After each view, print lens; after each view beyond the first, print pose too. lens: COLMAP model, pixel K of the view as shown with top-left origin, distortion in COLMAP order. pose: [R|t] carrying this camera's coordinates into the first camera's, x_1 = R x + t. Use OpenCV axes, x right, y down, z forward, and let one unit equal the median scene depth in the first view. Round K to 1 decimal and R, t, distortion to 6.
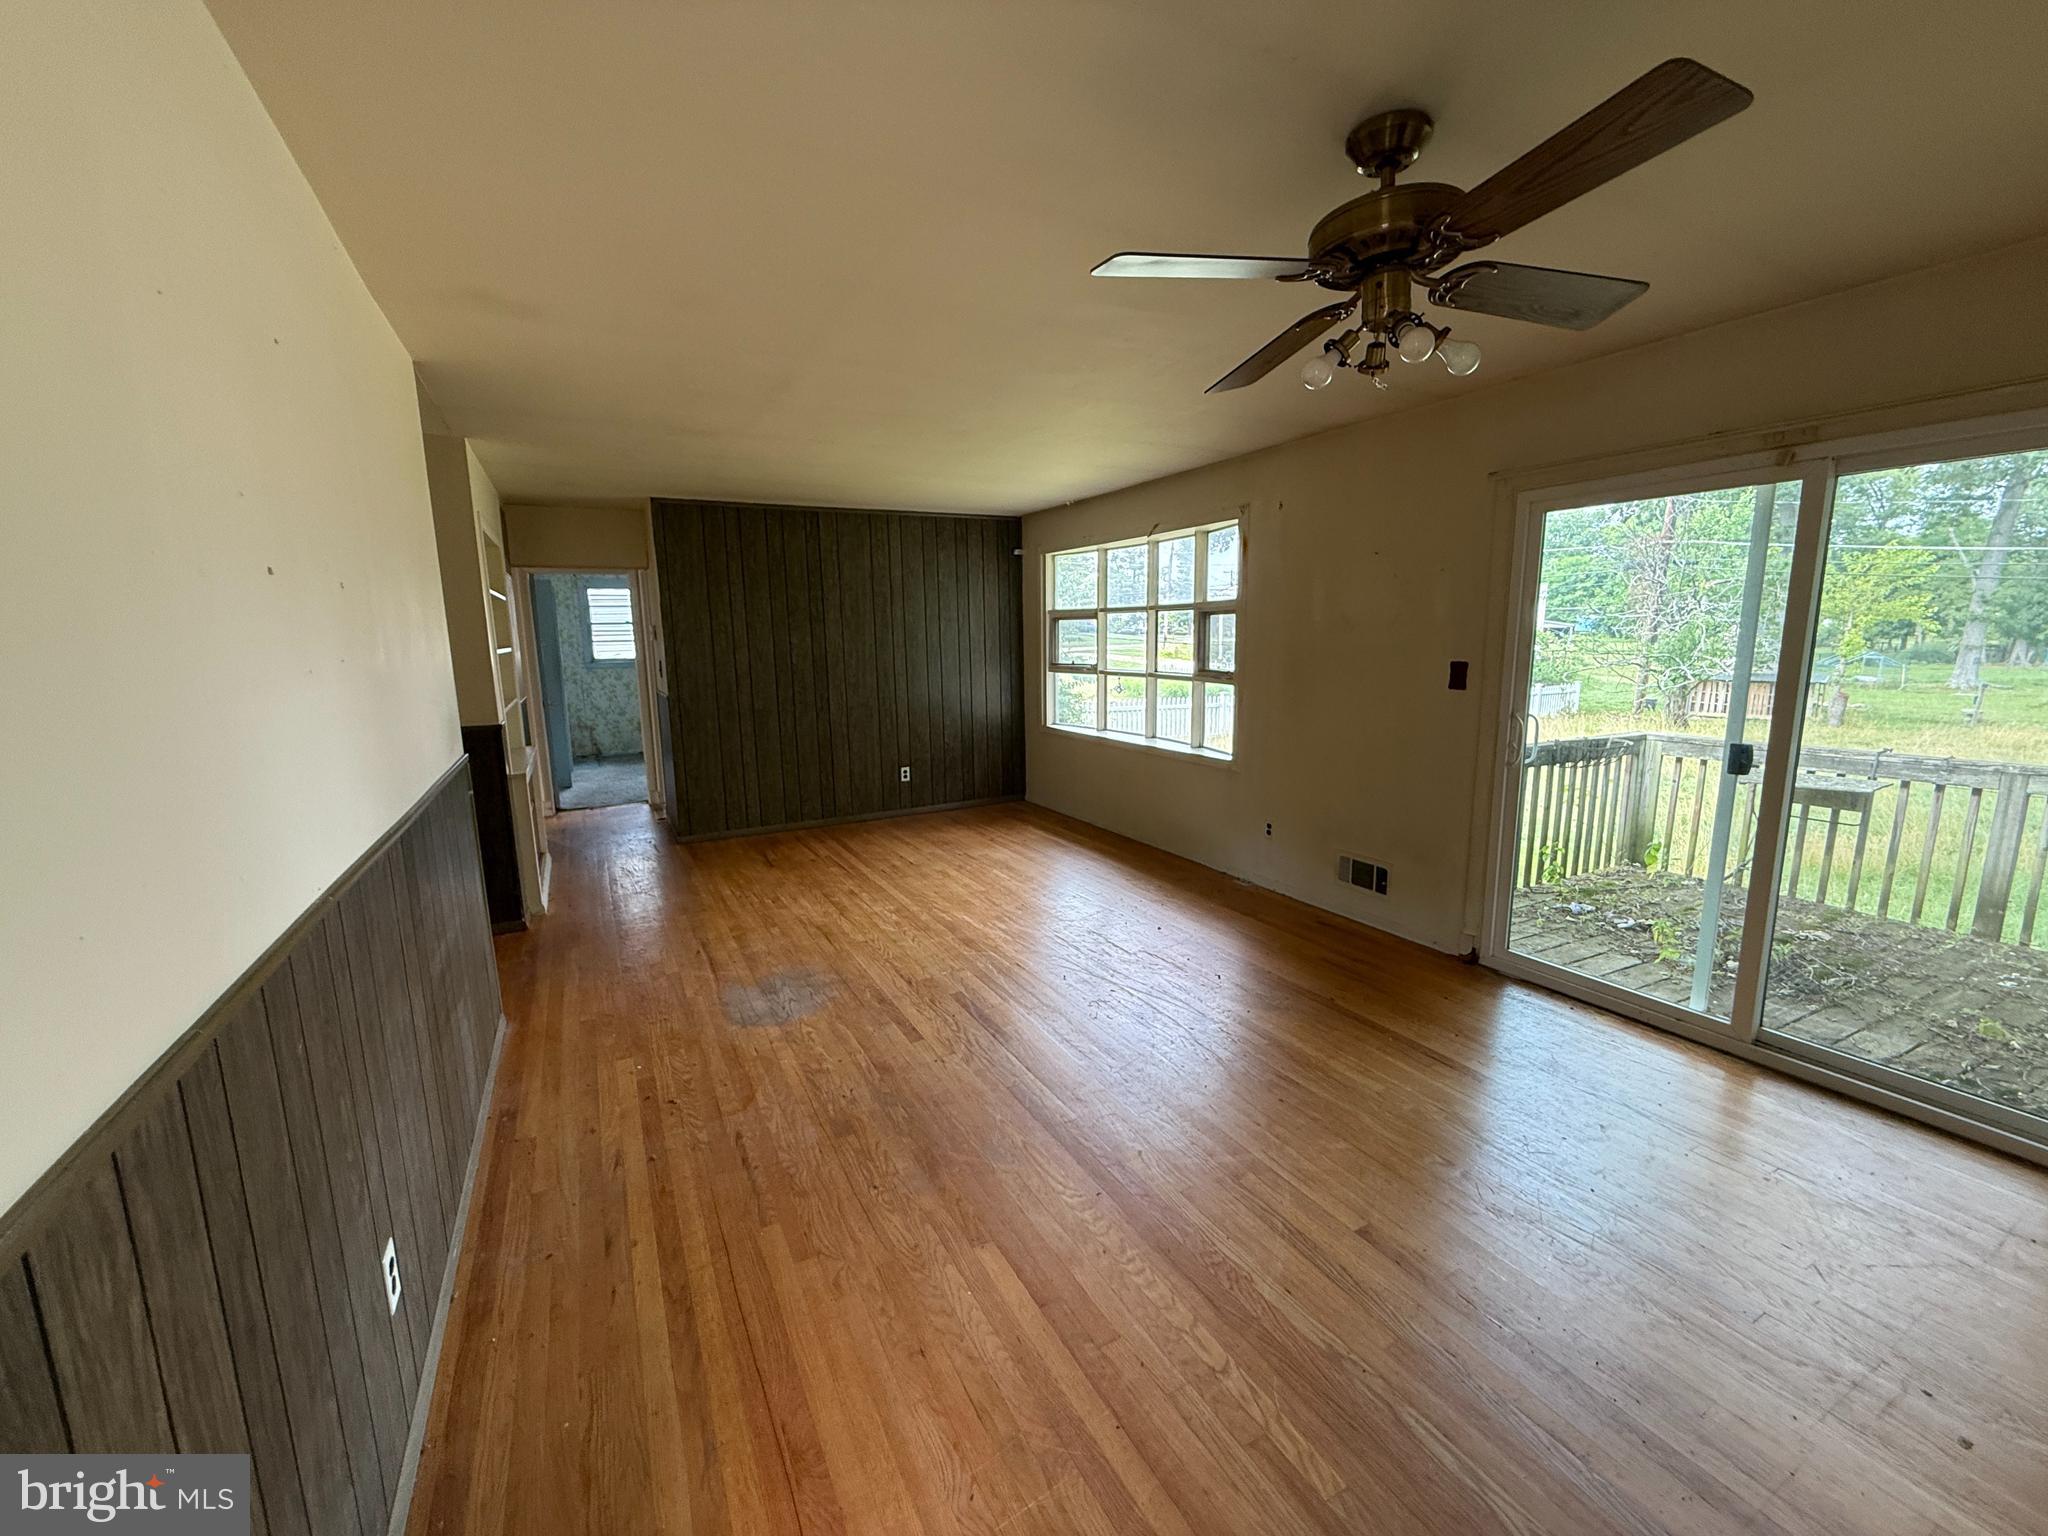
lens RADIAL K [[834.8, 0, 1024.0], [0, 834.8, 768.0], [0, 0, 1]] dist [-0.000834, -0.000180]
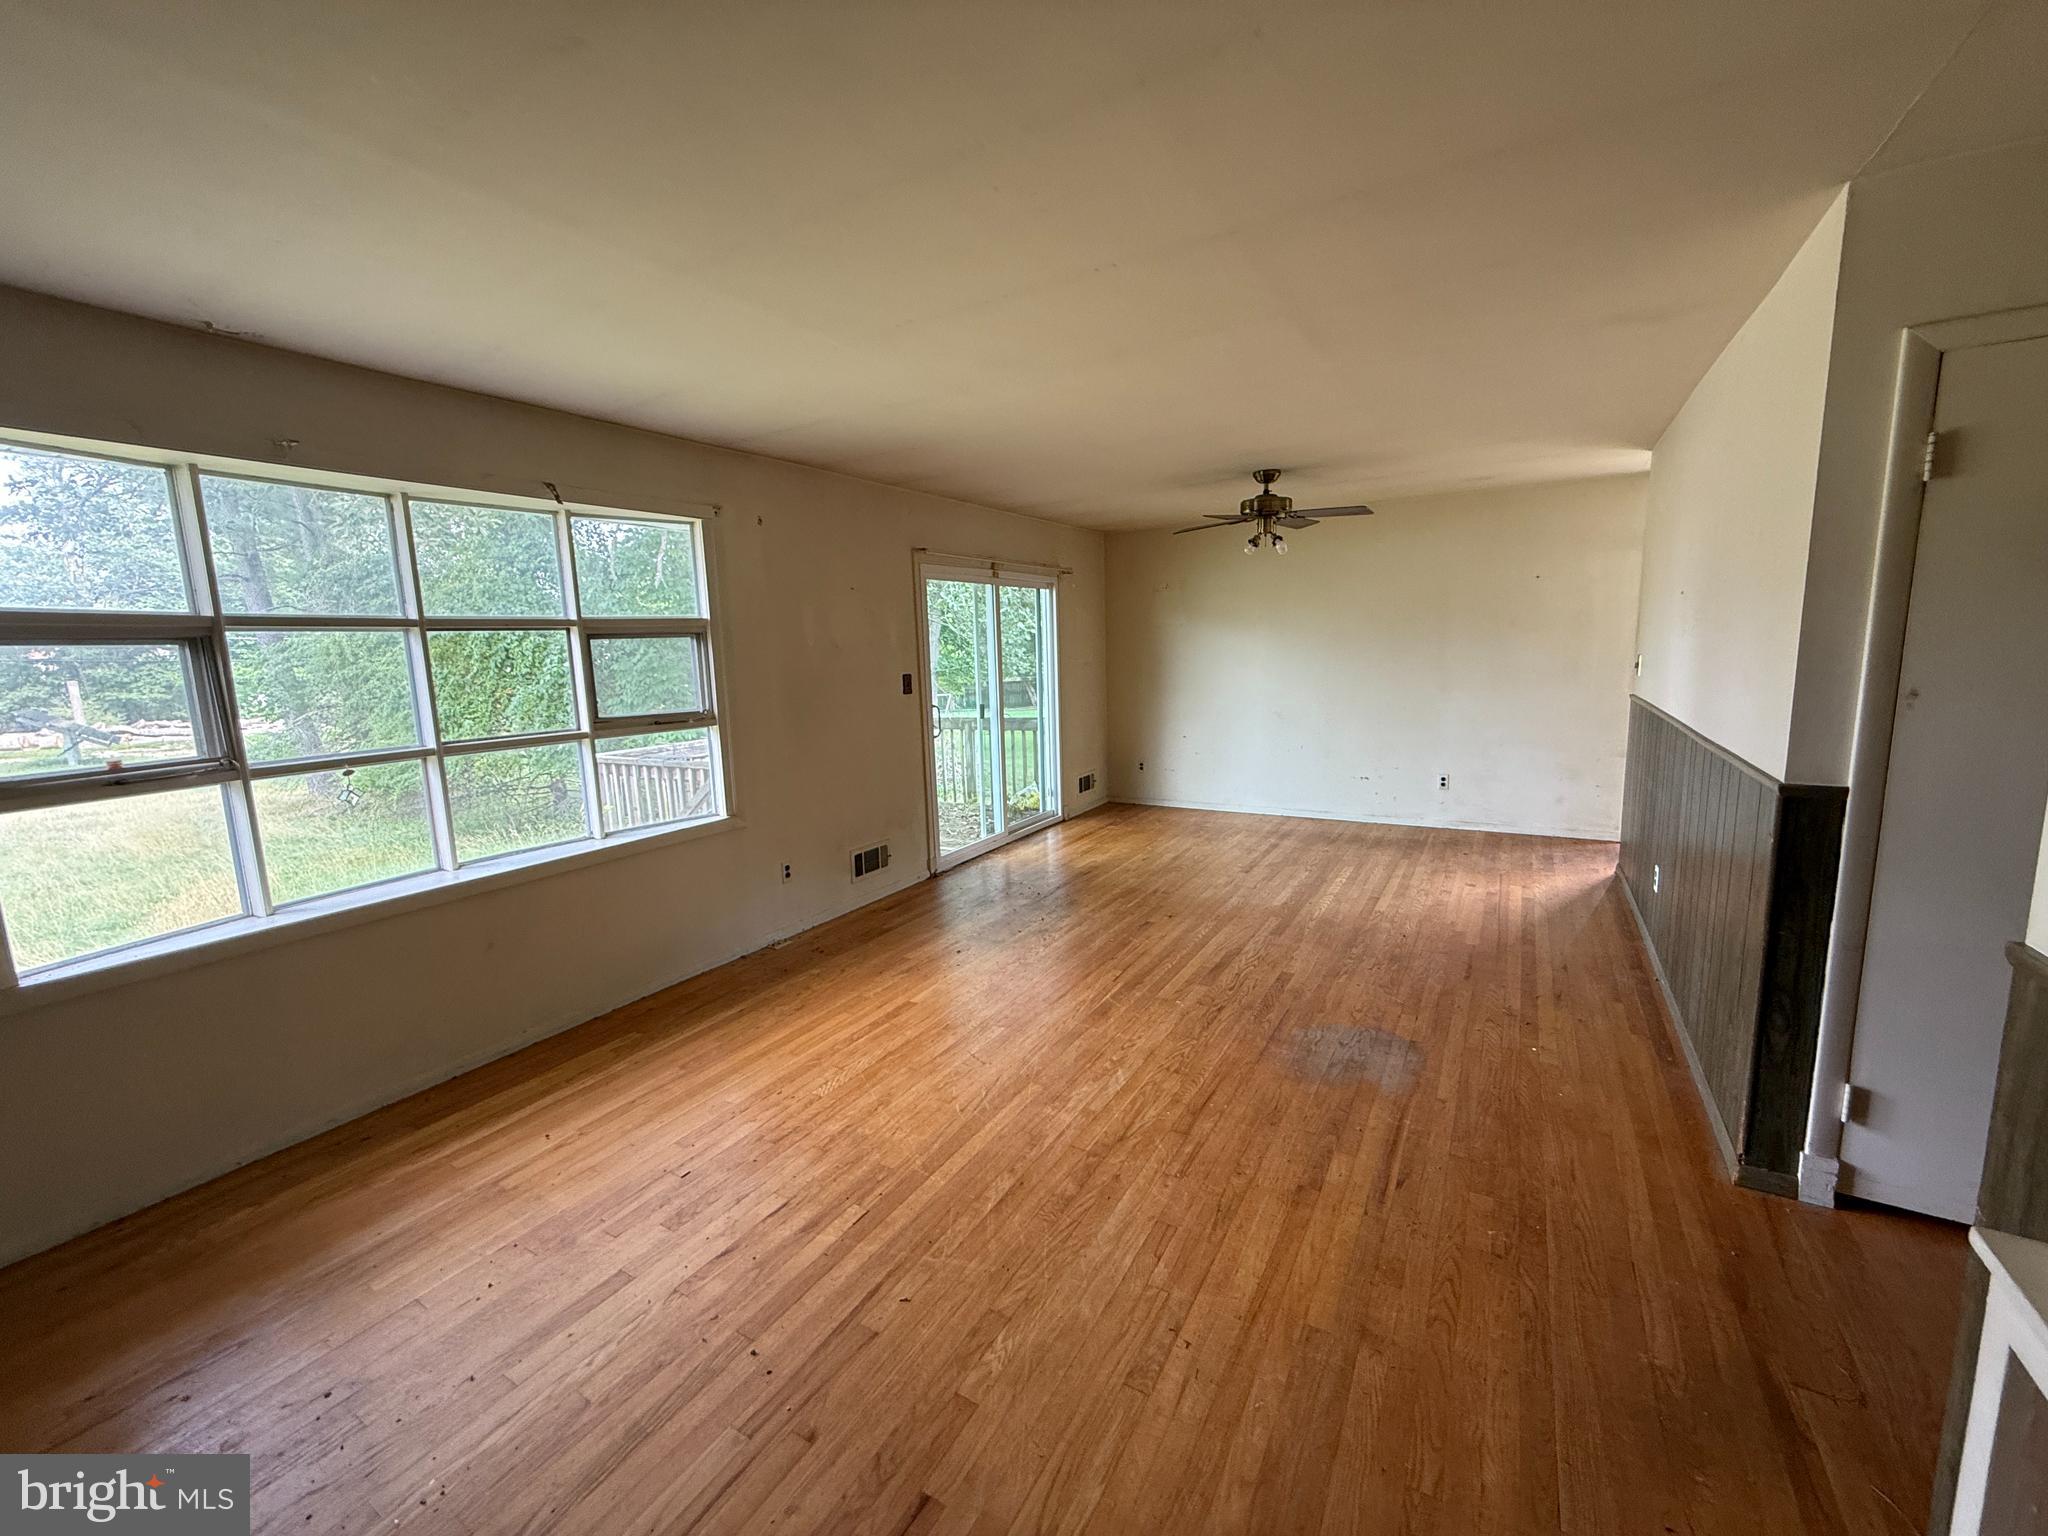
lens RADIAL K [[801.7, 0, 1024.0], [0, 801.7, 768.0], [0, 0, 1]] dist [0.000844, -0.000007]
pose [[-0.509565, -0.097127, 0.854933, -0.756826], [0.180957, 0.959289, 0.216838, -0.234478], [-0.841189, 0.265199, -0.471244, 1.513417]]
